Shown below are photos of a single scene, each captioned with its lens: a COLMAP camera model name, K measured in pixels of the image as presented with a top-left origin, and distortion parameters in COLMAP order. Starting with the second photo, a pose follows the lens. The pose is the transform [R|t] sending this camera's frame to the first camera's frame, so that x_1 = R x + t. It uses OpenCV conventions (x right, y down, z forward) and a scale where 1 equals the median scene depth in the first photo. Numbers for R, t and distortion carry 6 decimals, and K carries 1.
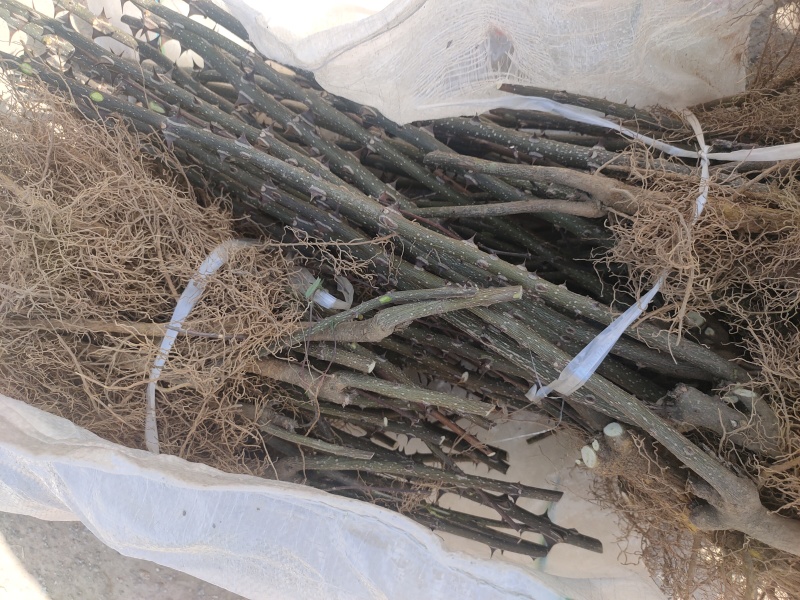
lens RADIAL K [[624.1, 0, 400.0], [0, 624.1, 300.0], [0, 0, 1]] dist [0.050629, -0.066864]
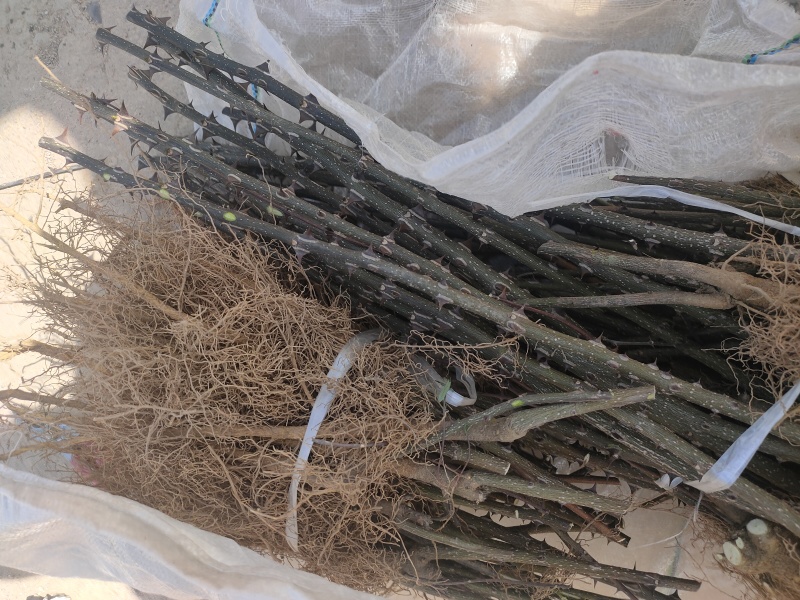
lens RADIAL K [[624.1, 0, 400.0], [0, 624.1, 300.0], [0, 0, 1]] dist [0.050629, -0.066864]
pose [[0.995615, -0.049689, -0.079256, -0.119944], [0.049401, 0.998763, -0.005584, -0.165869], [0.079435, 0.001644, 0.996839, -0.036680]]
